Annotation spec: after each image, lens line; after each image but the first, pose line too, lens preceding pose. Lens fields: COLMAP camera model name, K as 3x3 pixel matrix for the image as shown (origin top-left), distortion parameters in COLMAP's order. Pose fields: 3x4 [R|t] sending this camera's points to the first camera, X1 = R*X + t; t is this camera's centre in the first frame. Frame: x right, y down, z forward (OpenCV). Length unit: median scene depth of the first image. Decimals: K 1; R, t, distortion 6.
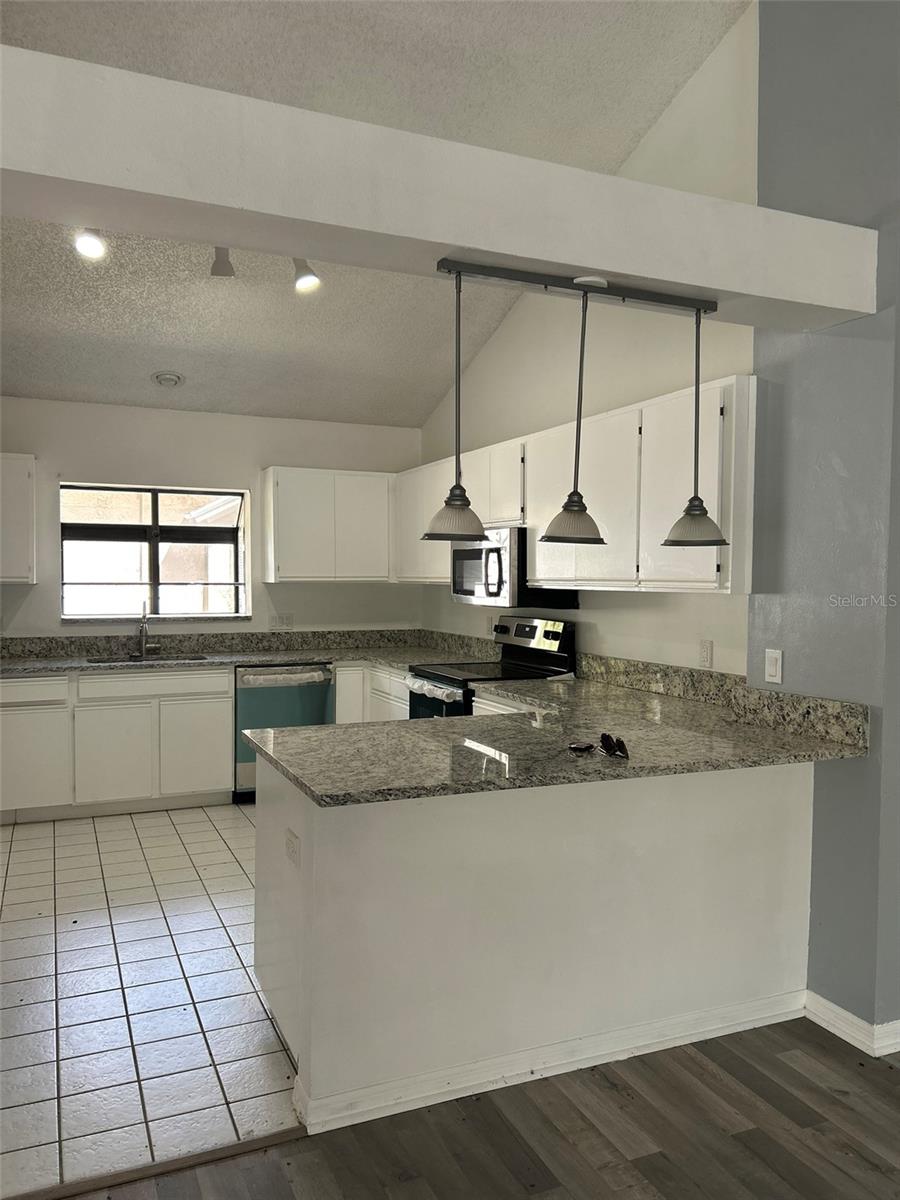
lens RADIAL K [[896.9, 0, 435.3], [0, 896.9, 631.7], [0, 0, 1]] dist [0.052570, -0.063228]
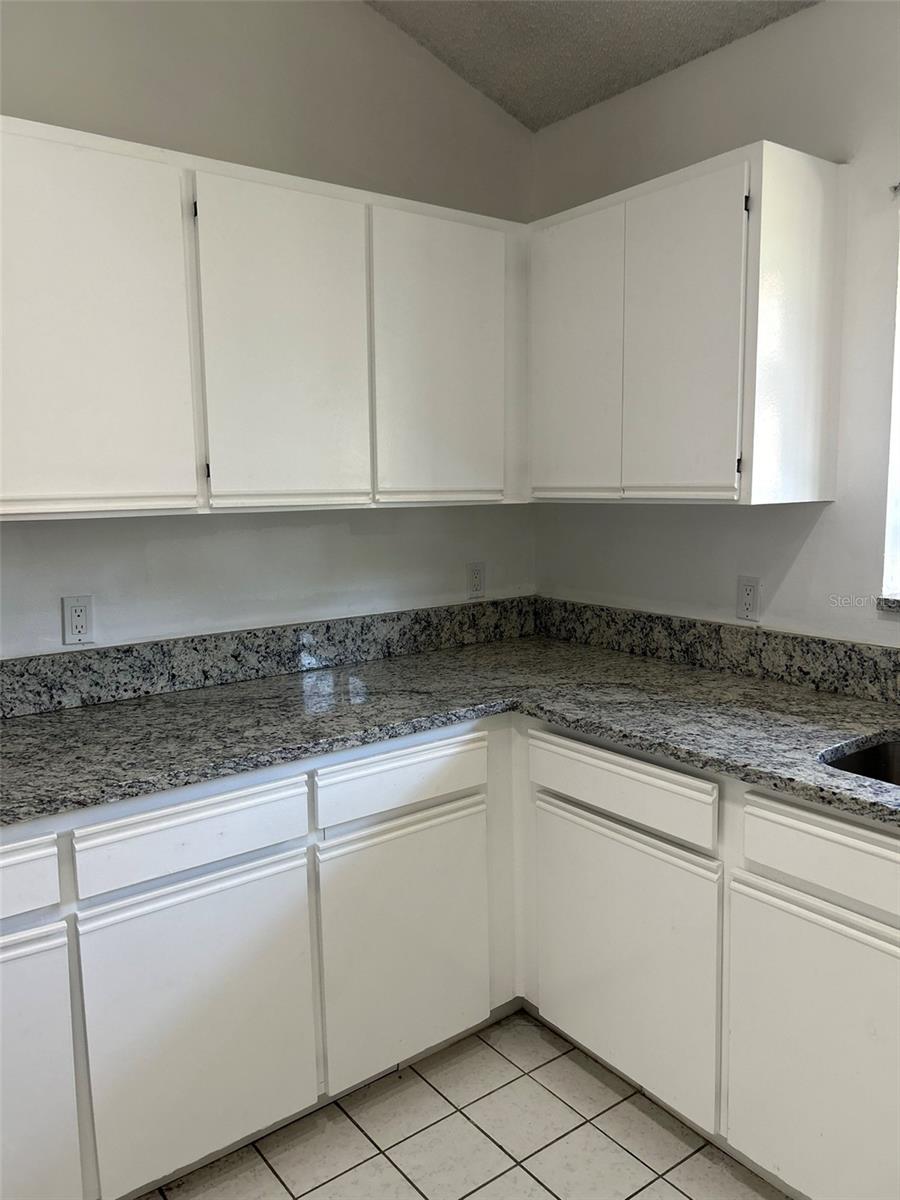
lens RADIAL K [[896.9, 0, 498.6], [0, 896.9, 596.9], [0, 0, 1]] dist [0.052570, -0.063228]
pose [[0.225633, 0.120377, -0.966747, -0.100241], [-0.039010, 0.992657, 0.114499, -0.051717], [0.973431, 0.011878, 0.228672, 0.787620]]
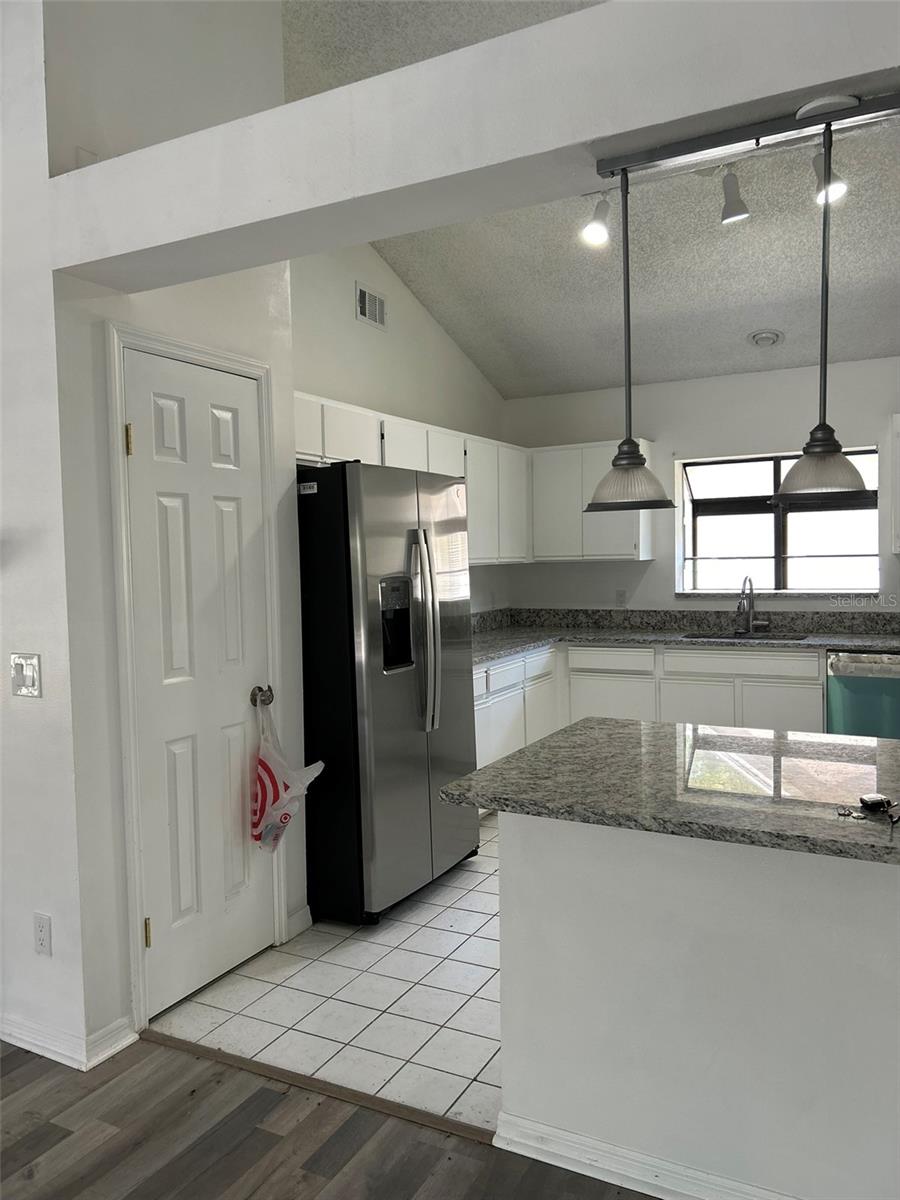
lens RADIAL K [[896.9, 0, 468.8], [0, 896.9, 626.7], [0, 0, 1]] dist [0.052570, -0.063228]
pose [[0.624849, 0.043660, -0.779524, 0.251126], [-0.021064, 0.999014, 0.039069, -0.011630], [0.780461, -0.007992, 0.625153, 0.172898]]
